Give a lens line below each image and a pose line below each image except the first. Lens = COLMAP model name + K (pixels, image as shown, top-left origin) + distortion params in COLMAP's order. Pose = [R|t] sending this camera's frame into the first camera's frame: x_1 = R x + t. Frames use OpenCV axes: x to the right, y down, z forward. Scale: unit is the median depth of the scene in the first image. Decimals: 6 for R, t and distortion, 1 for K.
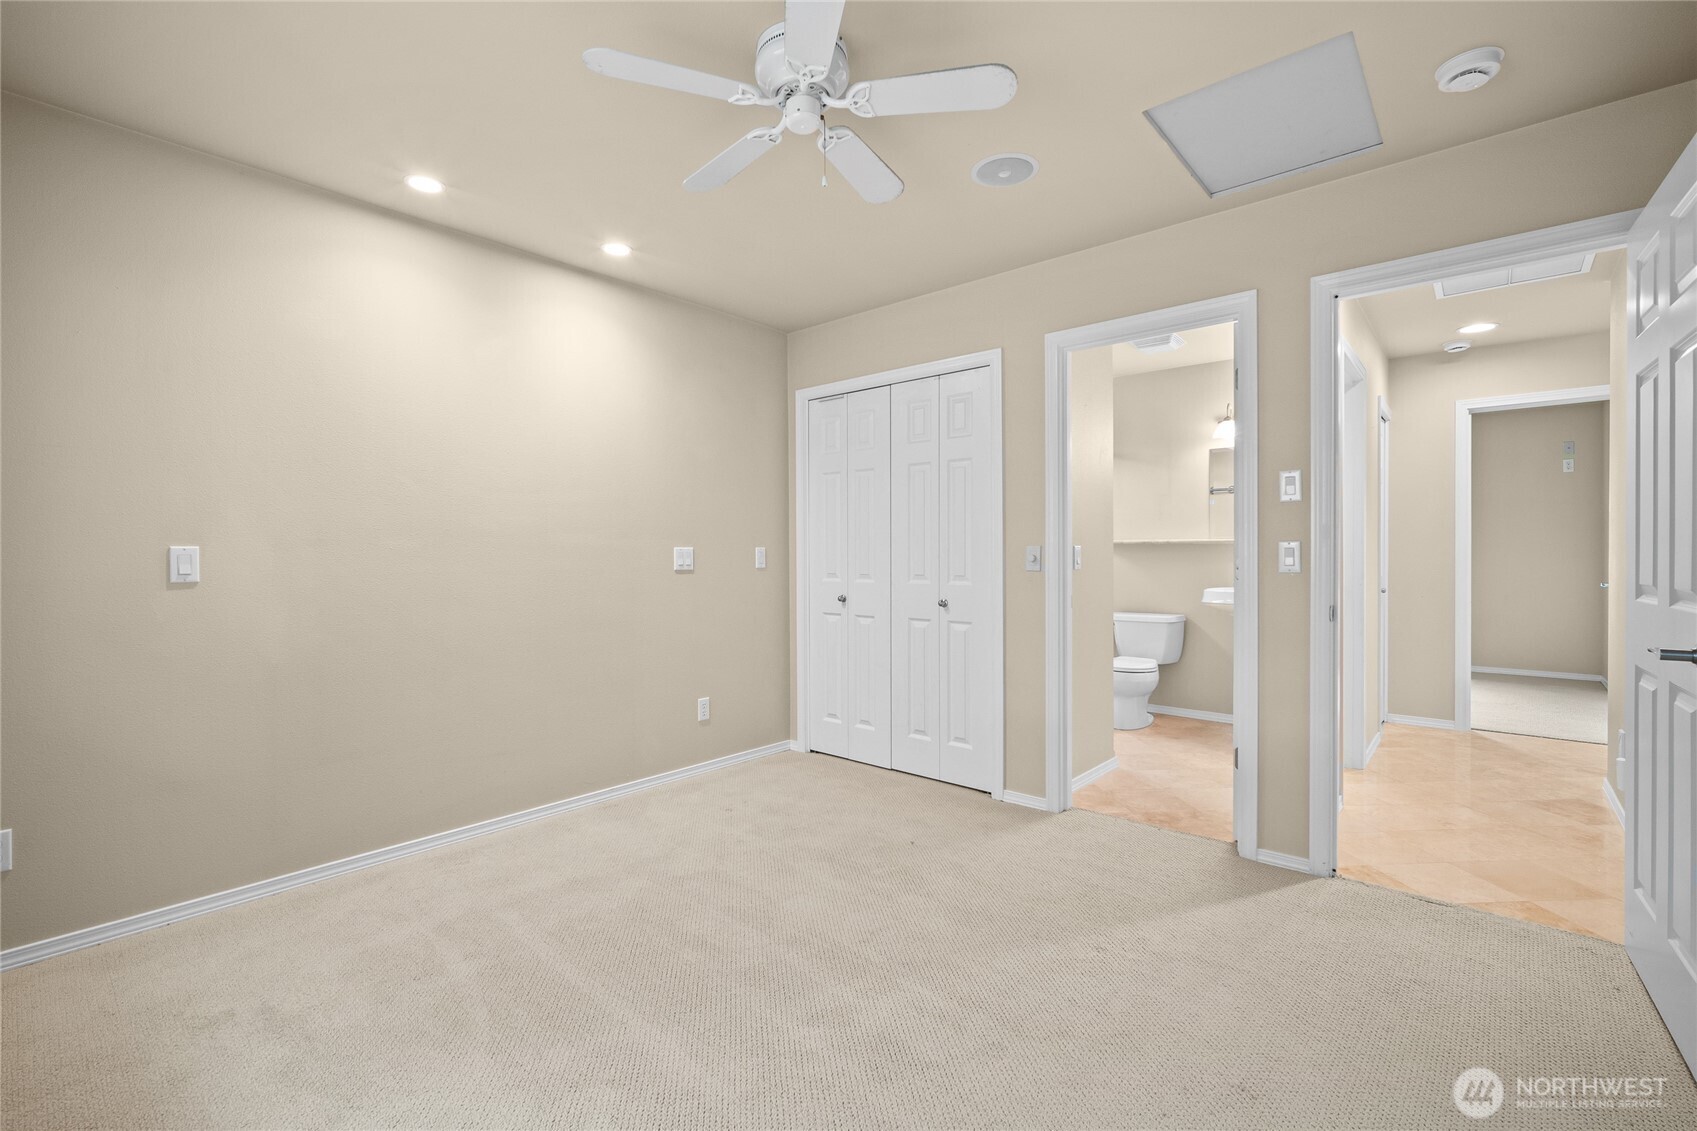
lens RADIAL K [[741.6, 0, 851.8], [0, 741.6, 567.4], [0, 0, 1]] dist [-0.015342, 0.006187]
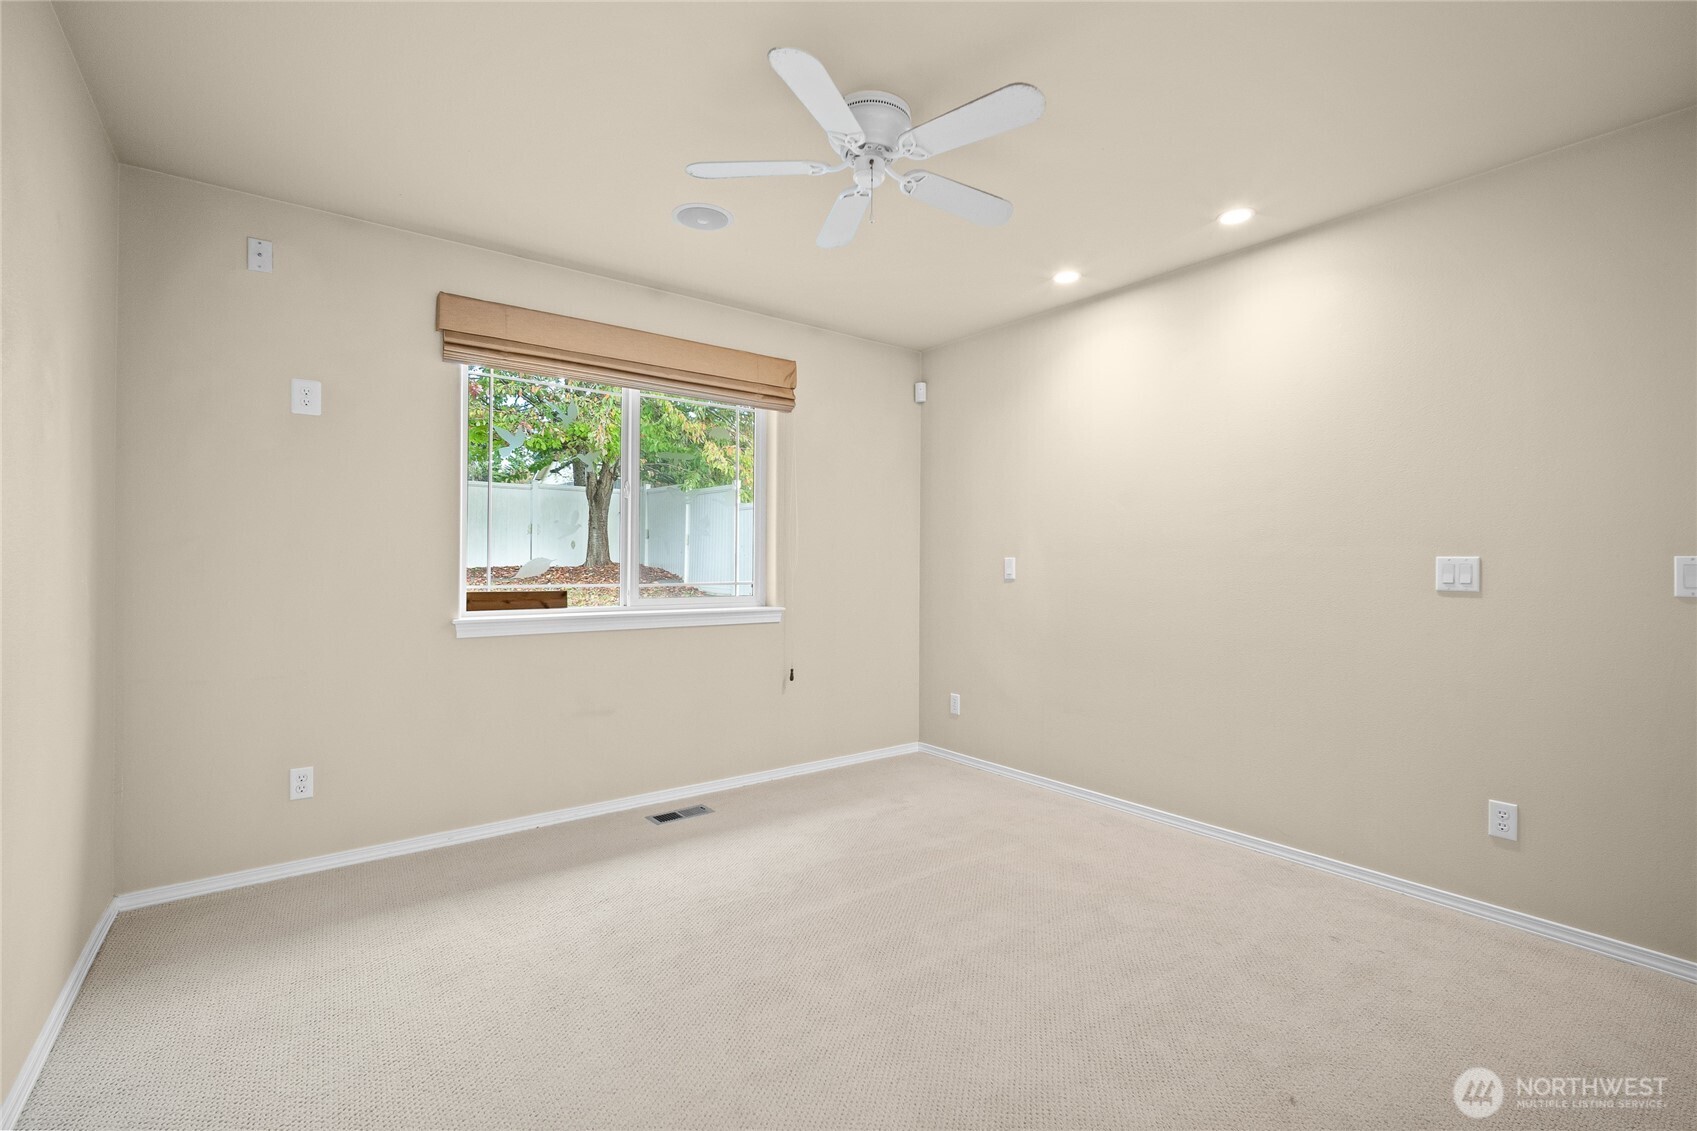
lens RADIAL K [[741.6, 0, 851.8], [0, 741.6, 567.4], [0, 0, 1]] dist [-0.015342, 0.006187]
pose [[-0.205872, 0.008897, -0.978539, 0.183495], [-0.023766, 0.999618, 0.014088, -0.004810], [0.978290, 0.026156, -0.205582, 0.215043]]
